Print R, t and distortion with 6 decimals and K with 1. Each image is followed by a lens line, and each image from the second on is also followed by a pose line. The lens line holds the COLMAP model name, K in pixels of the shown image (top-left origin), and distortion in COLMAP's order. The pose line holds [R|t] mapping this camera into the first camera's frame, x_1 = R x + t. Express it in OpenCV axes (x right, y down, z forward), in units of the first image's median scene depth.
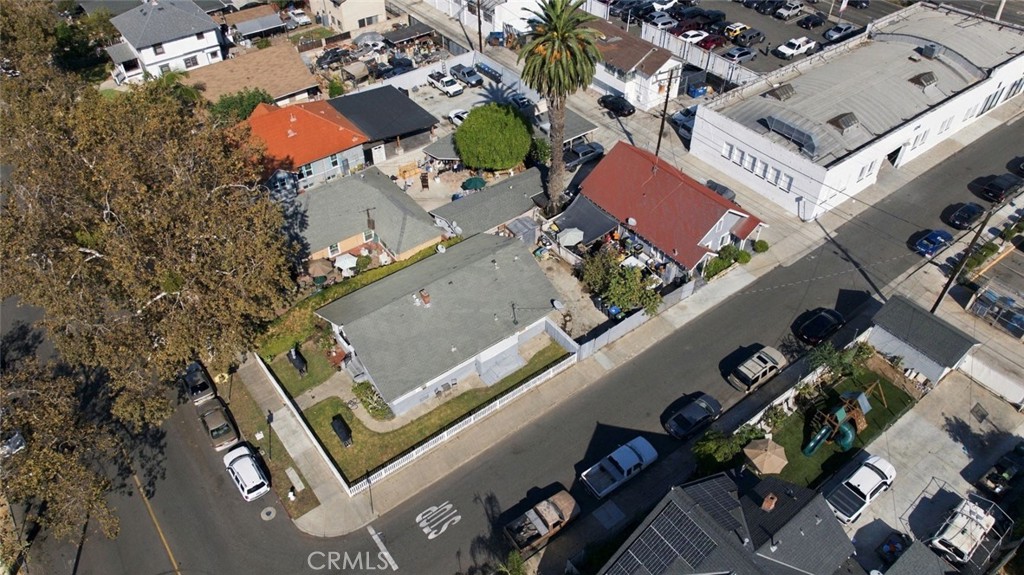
lens RADIAL K [[717.9, 0, 512.0], [0, 717.9, 287.5], [0, 0, 1]] dist [-0.019451, -0.003132]
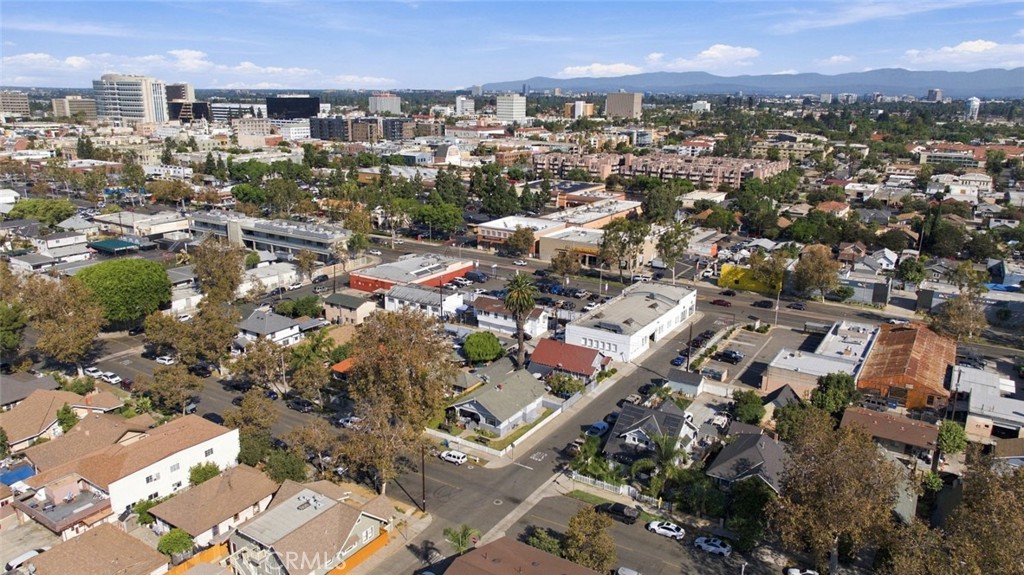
lens RADIAL K [[720.5, 0, 512.0], [0, 720.5, 287.5], [0, 0, 1]] dist [-0.016931, 0.002526]
pose [[0.938698, -0.082074, 0.334829, -0.693938], [0.227733, 0.876790, -0.423530, 0.602729], [-0.258814, 0.473818, 0.841731, -0.953405]]
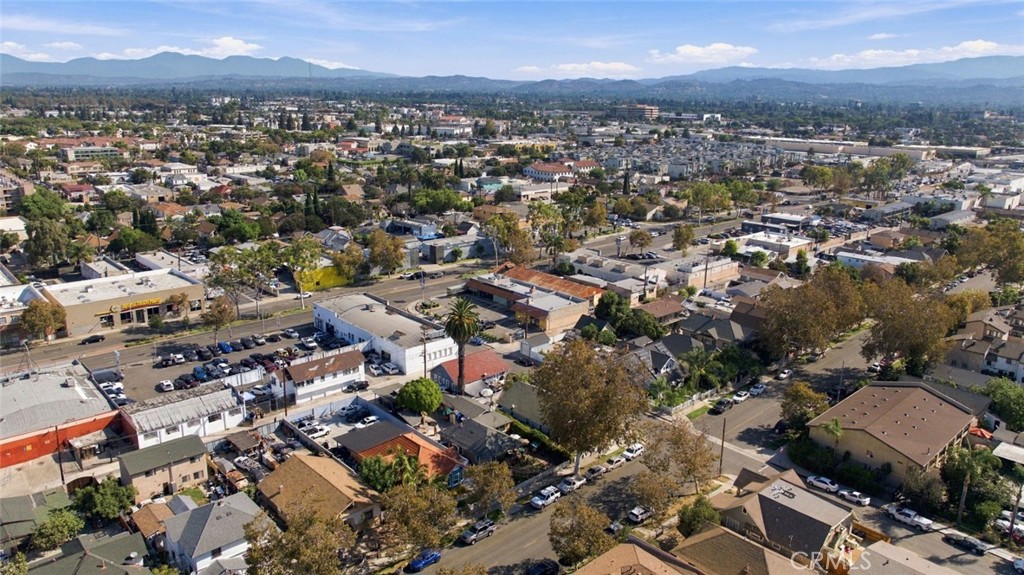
lens RADIAL K [[711.5, 0, 506.7], [0, 711.5, 310.3], [0, 0, 1]] dist [-0.008043, 0.001145]
pose [[-0.084977, -0.295050, 0.951696, -1.908485], [0.670823, 0.689304, 0.273600, -0.792984], [-0.736733, 0.661669, 0.139351, 0.480648]]
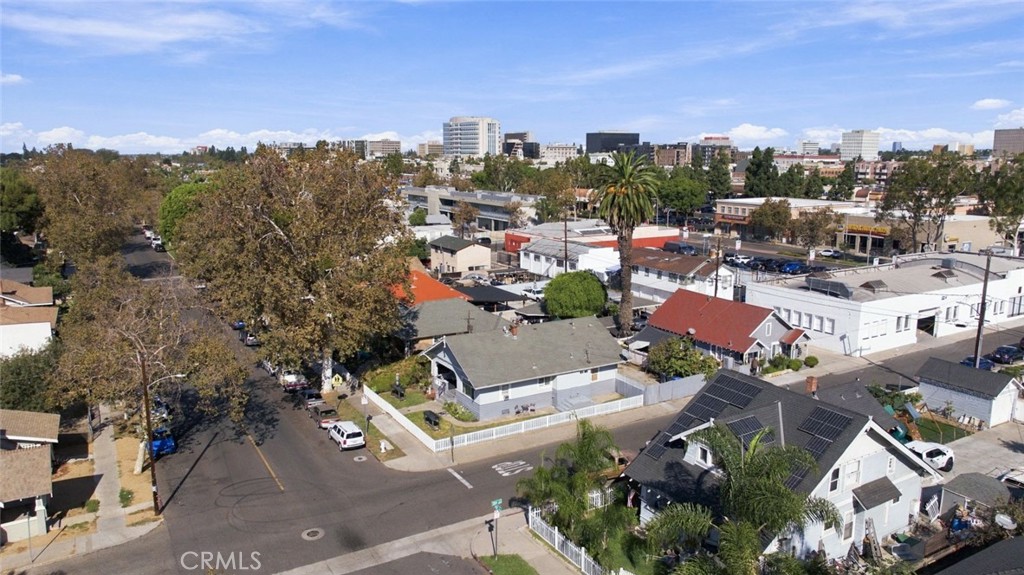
lens RADIAL K [[720.5, 0, 512.0], [0, 720.5, 287.5], [0, 0, 1]] dist [-0.016931, 0.002526]
pose [[0.992886, 0.020609, -0.117276, 0.013358], [-0.080394, 0.842559, -0.532571, 0.482442], [0.087836, 0.538210, 0.838221, -0.041826]]
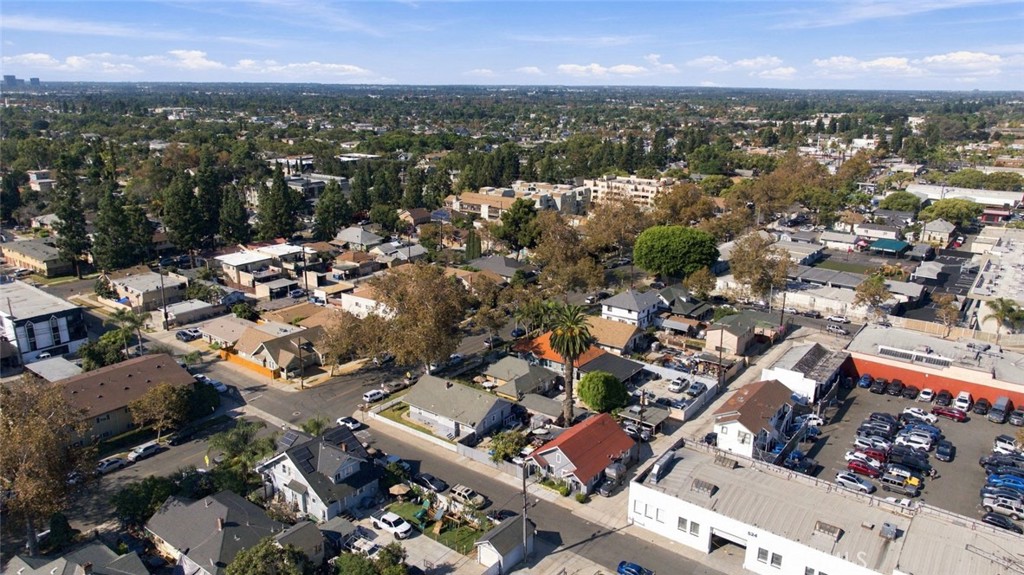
lens RADIAL K [[720.5, 0, 512.0], [0, 720.5, 287.5], [0, 0, 1]] dist [-0.016931, 0.002526]
pose [[0.267946, 0.264786, -0.926333, 1.575529], [-0.663827, 0.747572, 0.021673, -0.321860], [0.698240, 0.609118, 0.376081, 0.081704]]
